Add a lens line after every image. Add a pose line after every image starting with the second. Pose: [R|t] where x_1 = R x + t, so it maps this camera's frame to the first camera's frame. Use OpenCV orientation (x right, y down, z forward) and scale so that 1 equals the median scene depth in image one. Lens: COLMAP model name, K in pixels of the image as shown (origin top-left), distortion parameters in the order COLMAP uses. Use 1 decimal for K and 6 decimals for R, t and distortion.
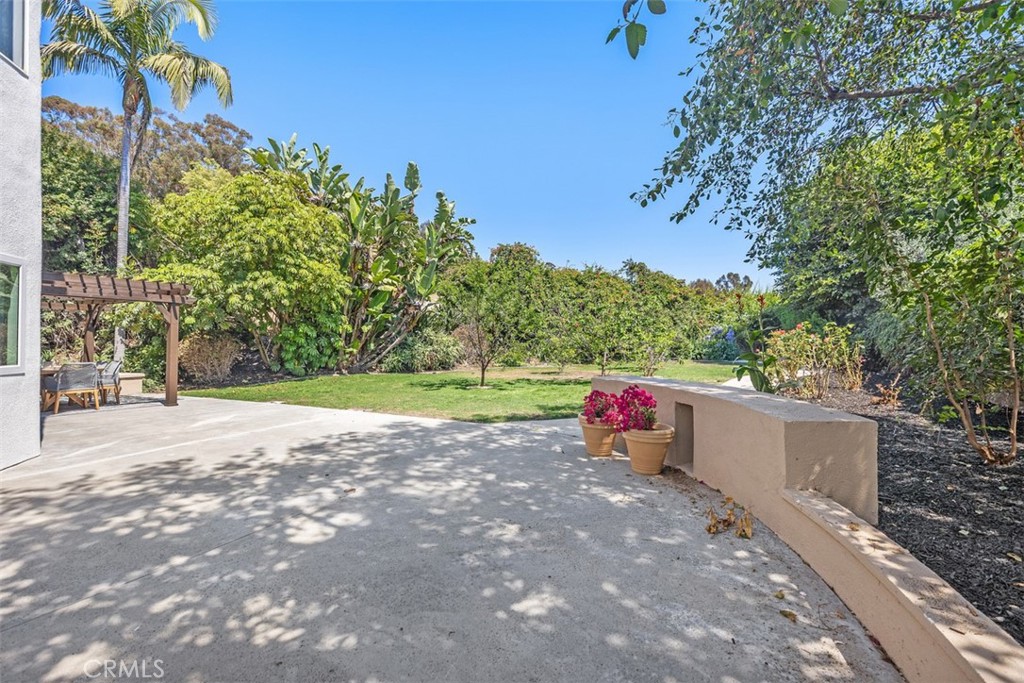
lens RADIAL K [[469.8, 0, 511.5], [0, 469.8, 368.5], [0, 0, 1]] dist [0.003566, 0.000402]
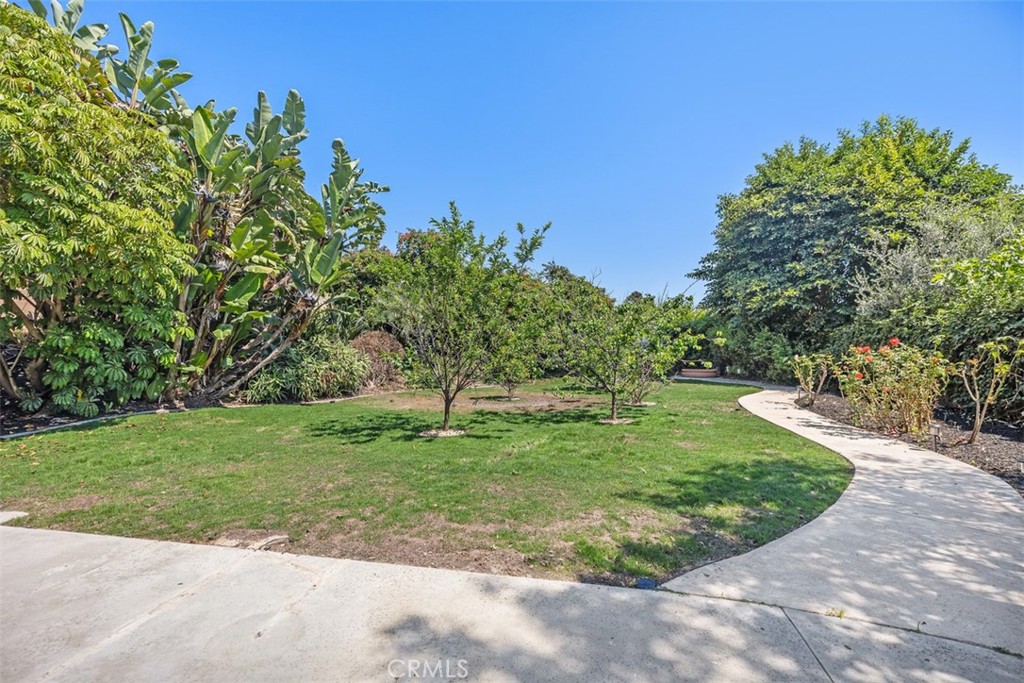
lens RADIAL K [[469.8, 0, 511.5], [0, 469.8, 368.5], [0, 0, 1]] dist [0.003566, 0.000402]
pose [[0.957864, -0.001294, 0.287221, -0.122690], [0.007646, 0.999750, -0.020993, -0.024347], [-0.287122, 0.022304, 0.957634, 0.304409]]
